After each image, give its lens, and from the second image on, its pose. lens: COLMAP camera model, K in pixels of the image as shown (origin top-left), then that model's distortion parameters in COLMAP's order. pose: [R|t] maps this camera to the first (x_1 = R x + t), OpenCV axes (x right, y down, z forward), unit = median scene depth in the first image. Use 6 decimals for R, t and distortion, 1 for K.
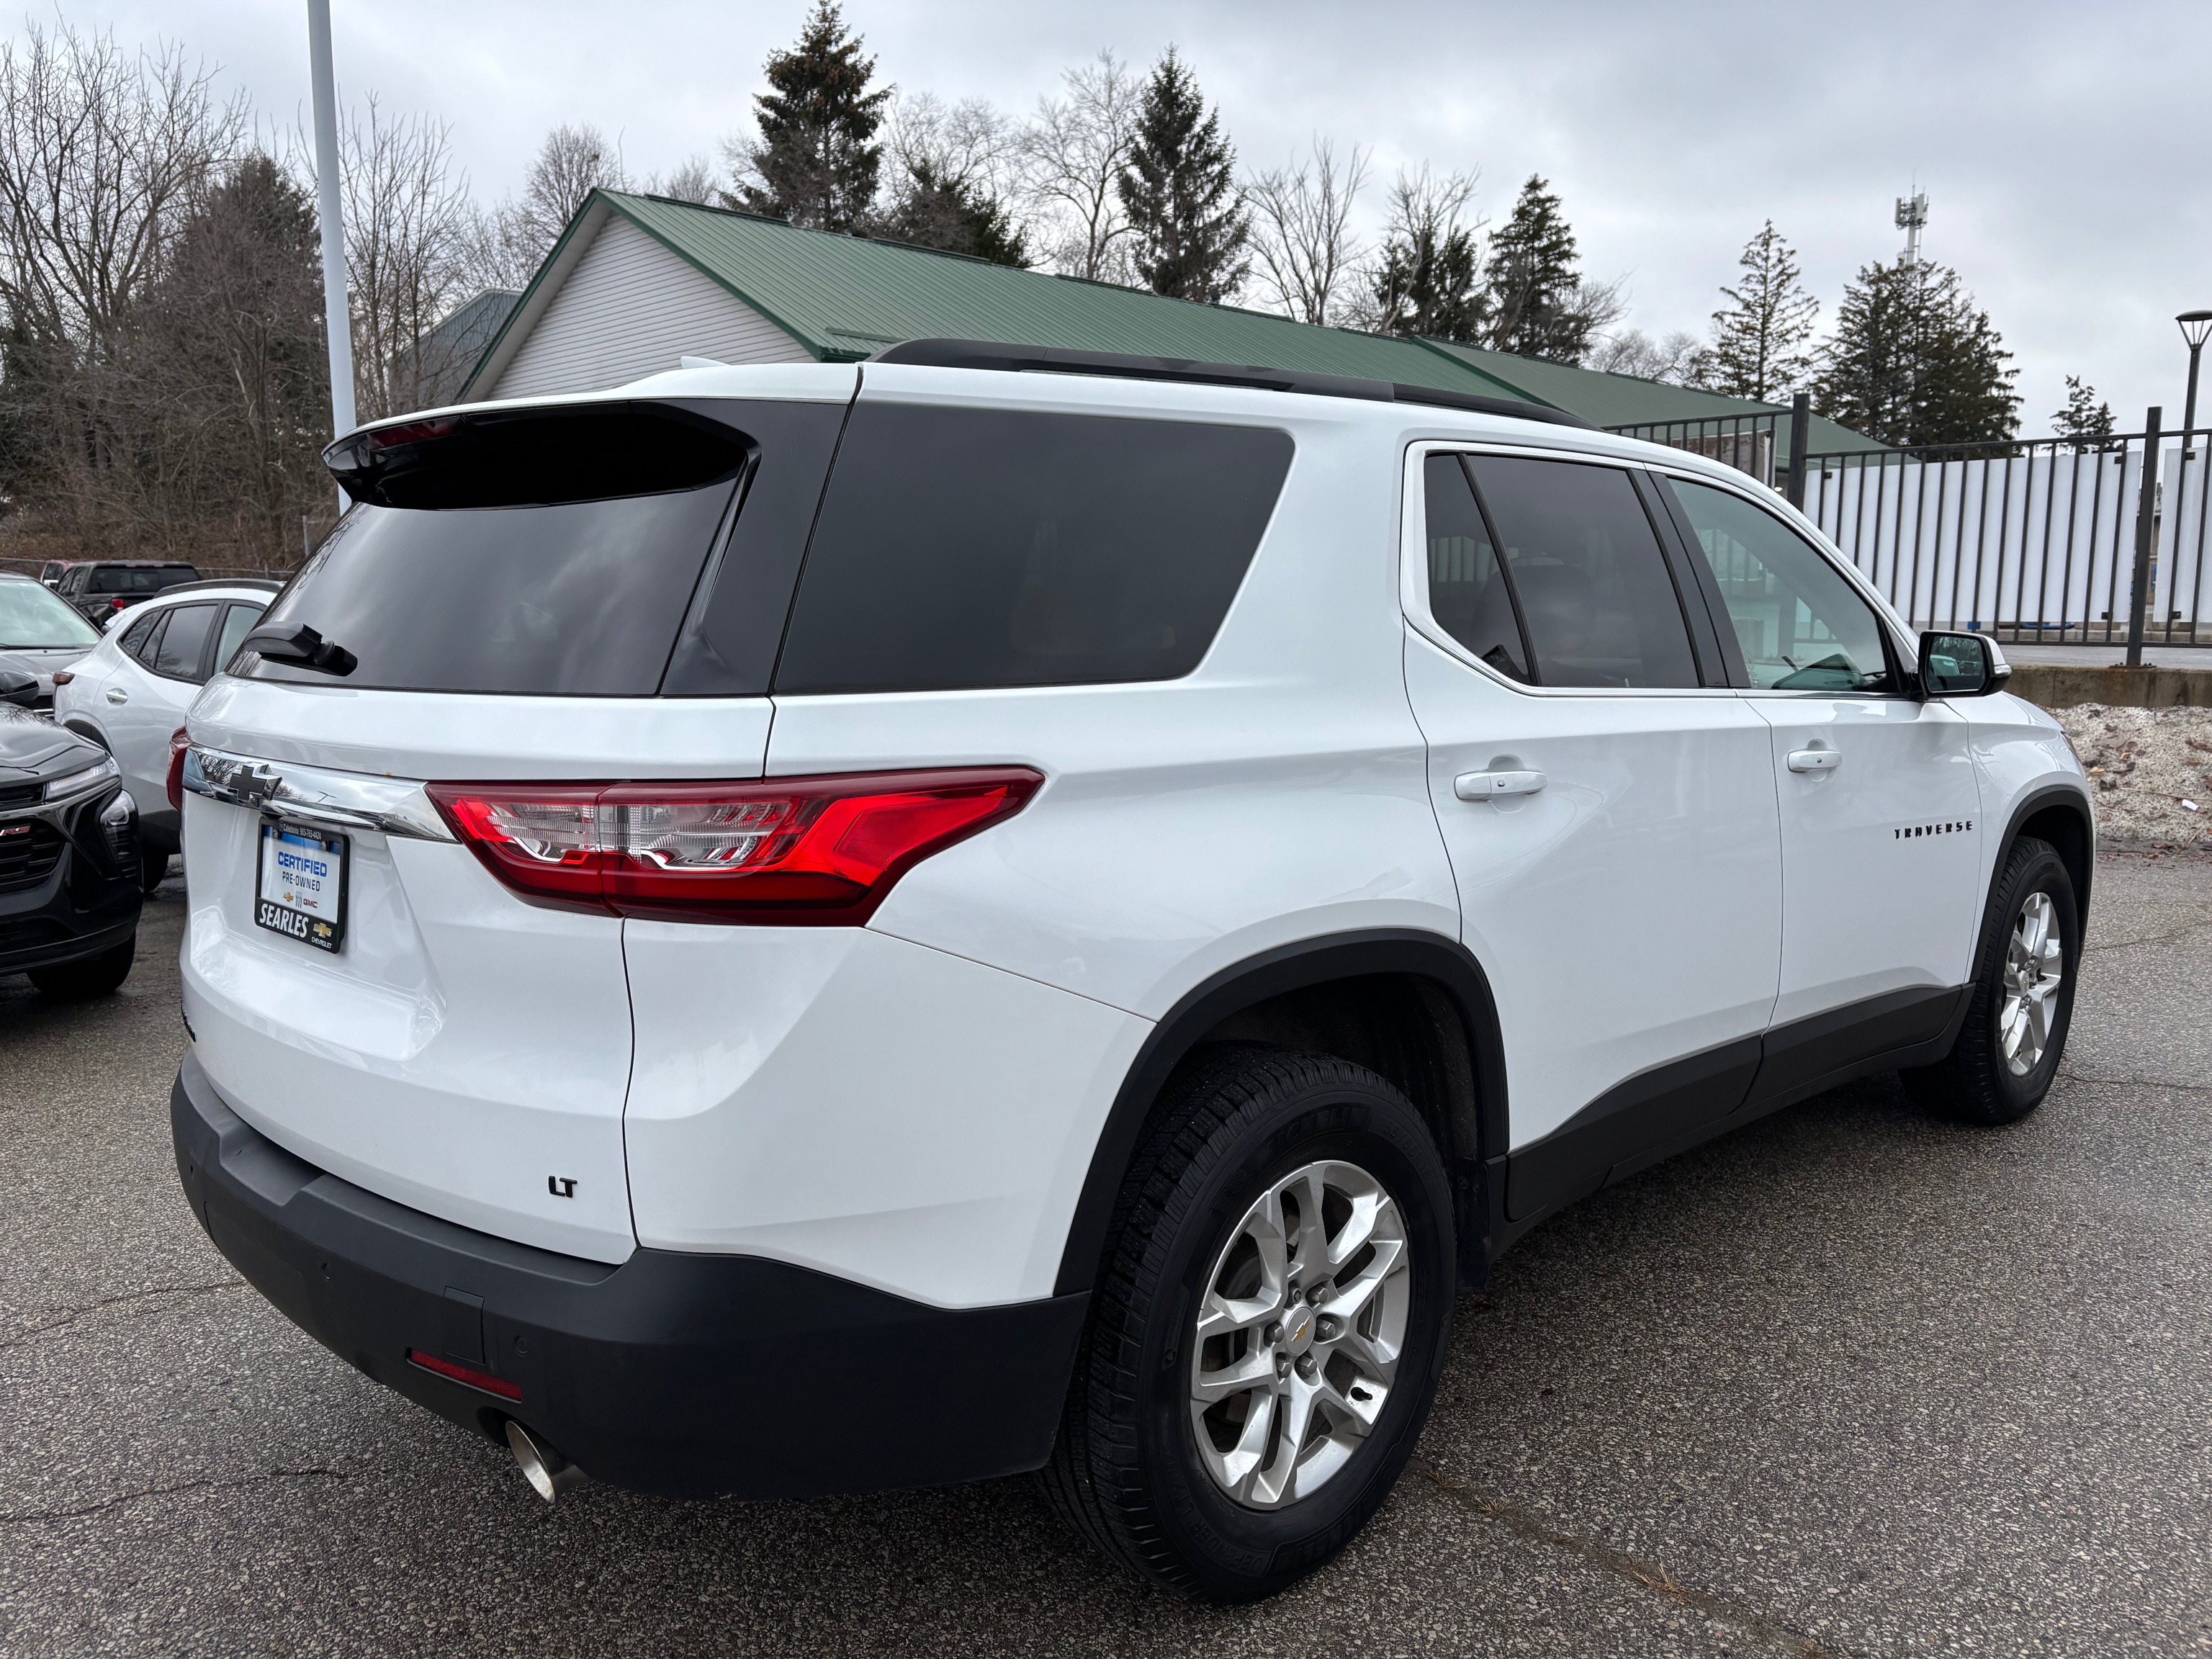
lens RADIAL K [[1700.8, 0, 1139.7], [0, 1700.8, 810.6], [0, 0, 1]] dist [0.026160, 0.000148]
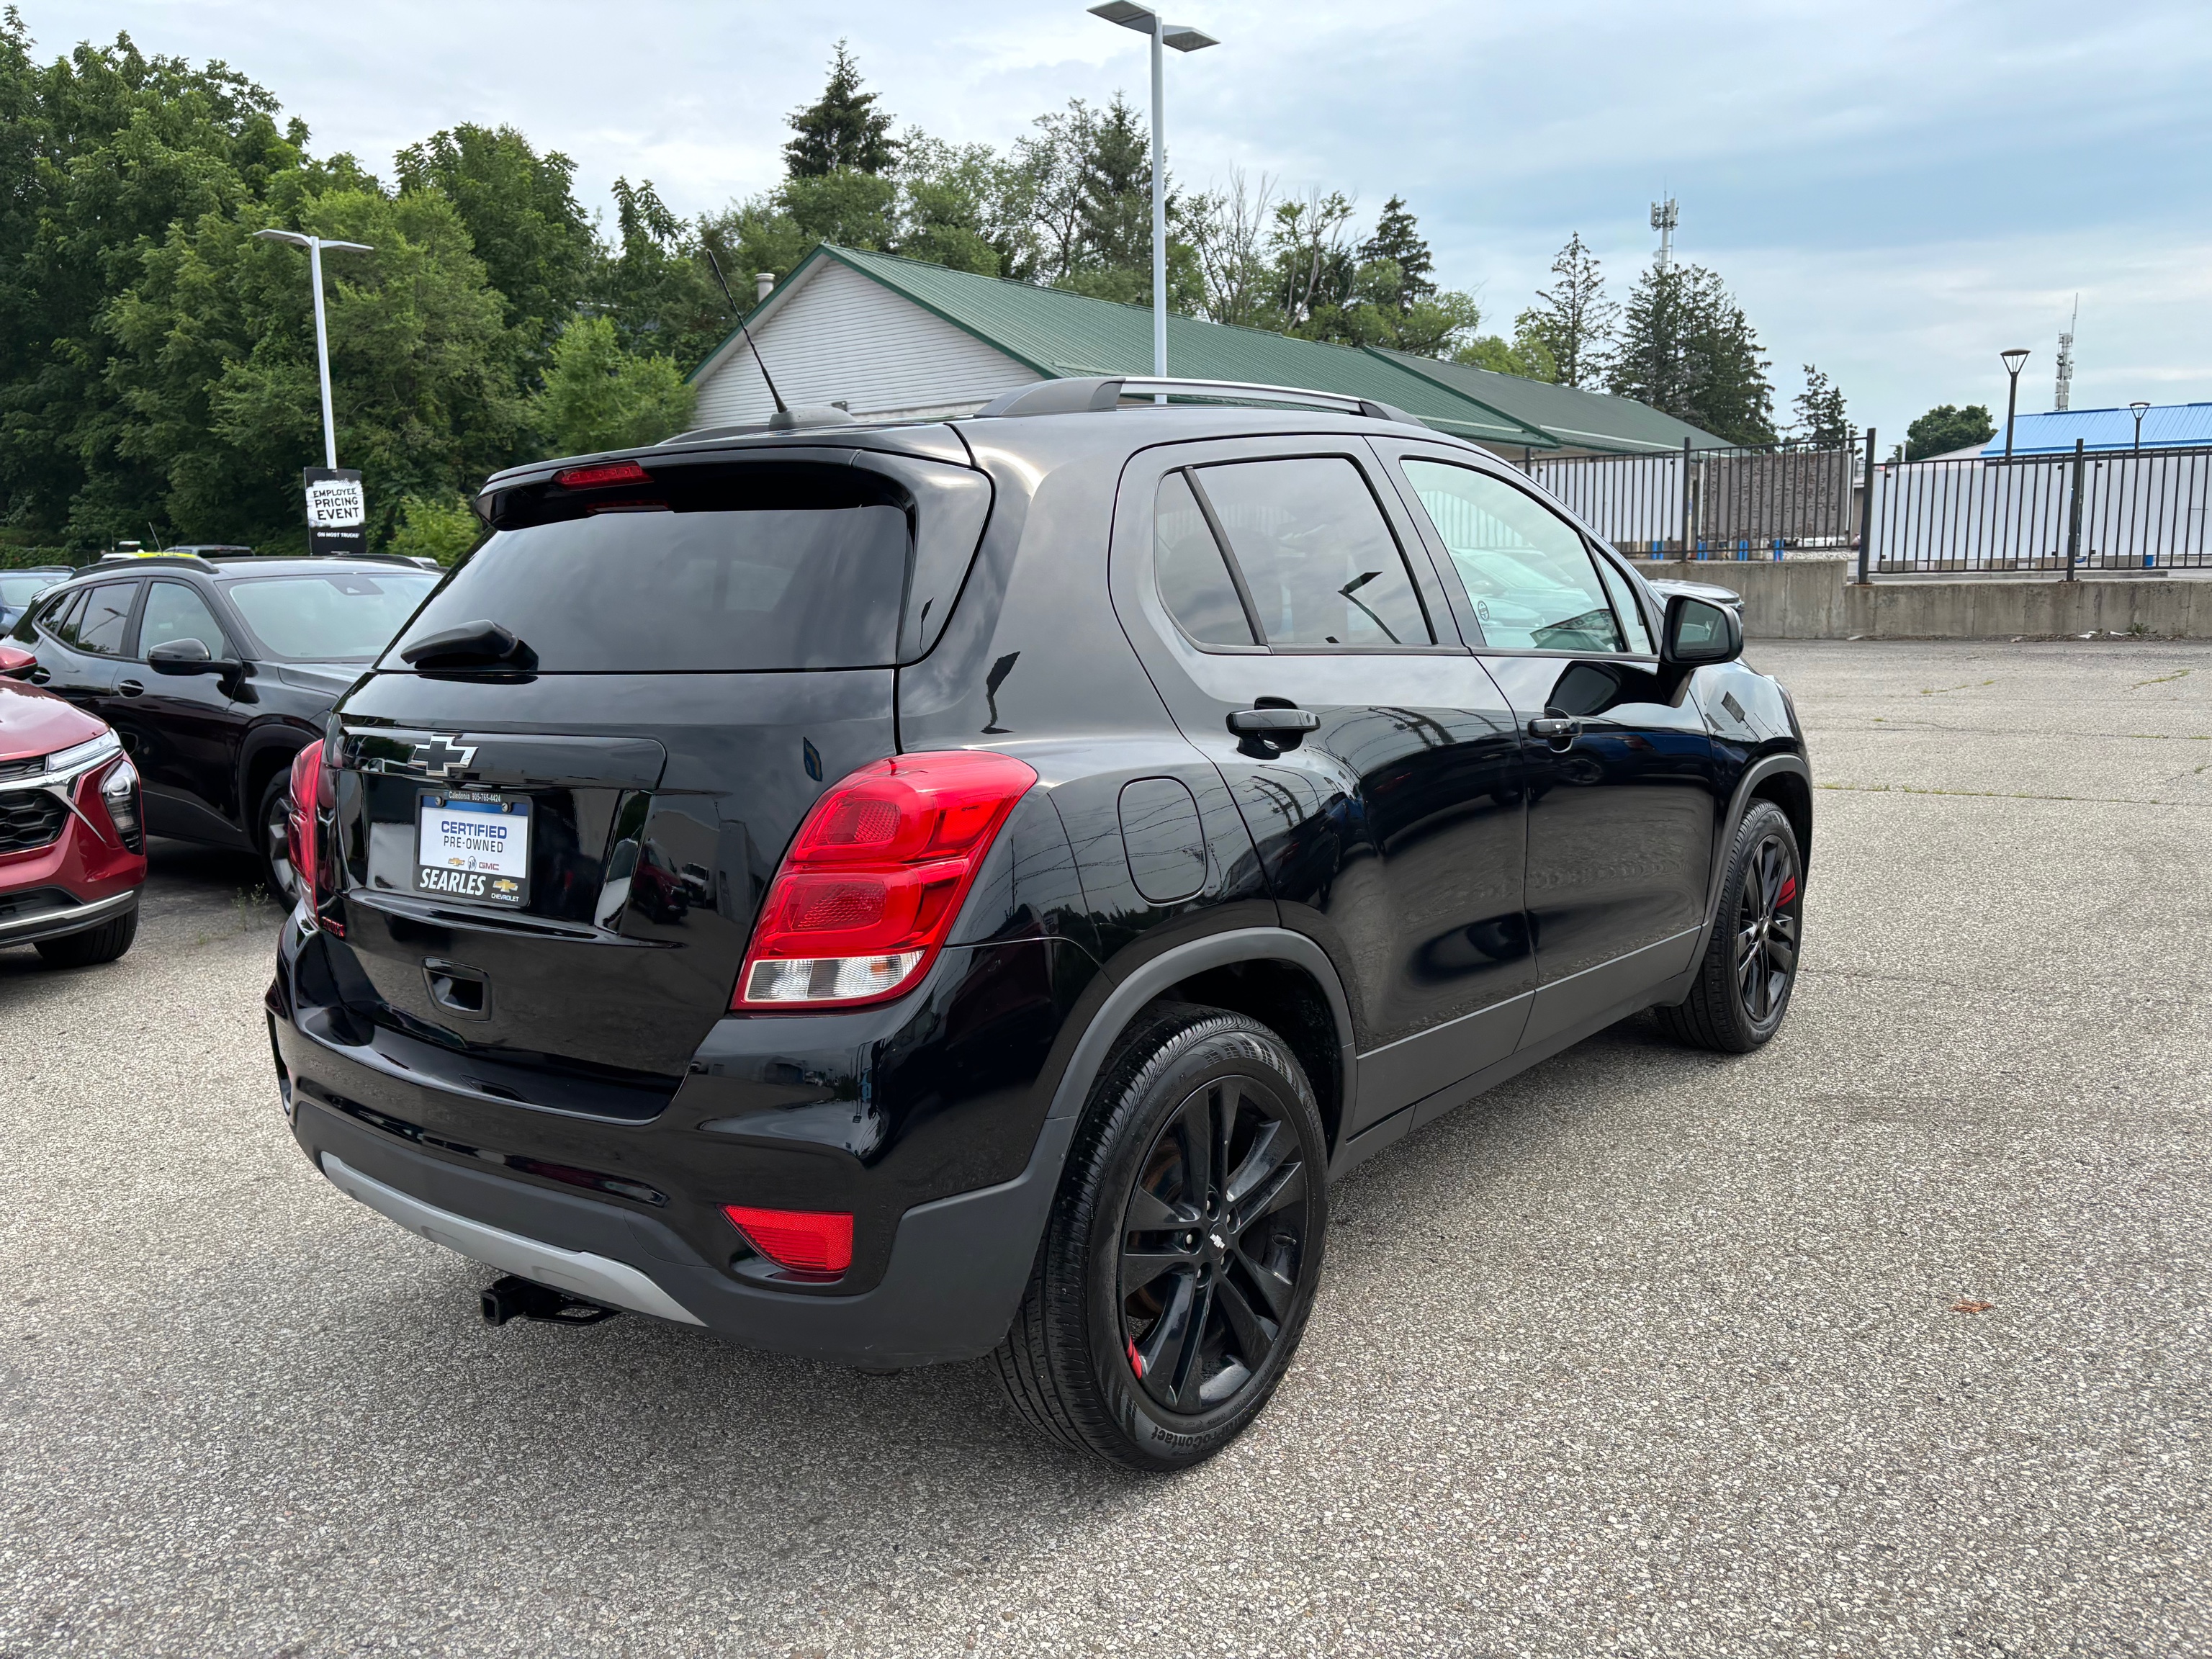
lens RADIAL K [[1668.7, 0, 1081.8], [0, 1668.7, 832.8], [0, 0, 1]] dist [0.032006, -0.021191]
pose [[0.993375, -0.031819, 0.110422, -0.123332], [0.028395, 0.999070, 0.032445, 0.017134], [-0.111352, -0.029095, 0.993355, -0.122458]]
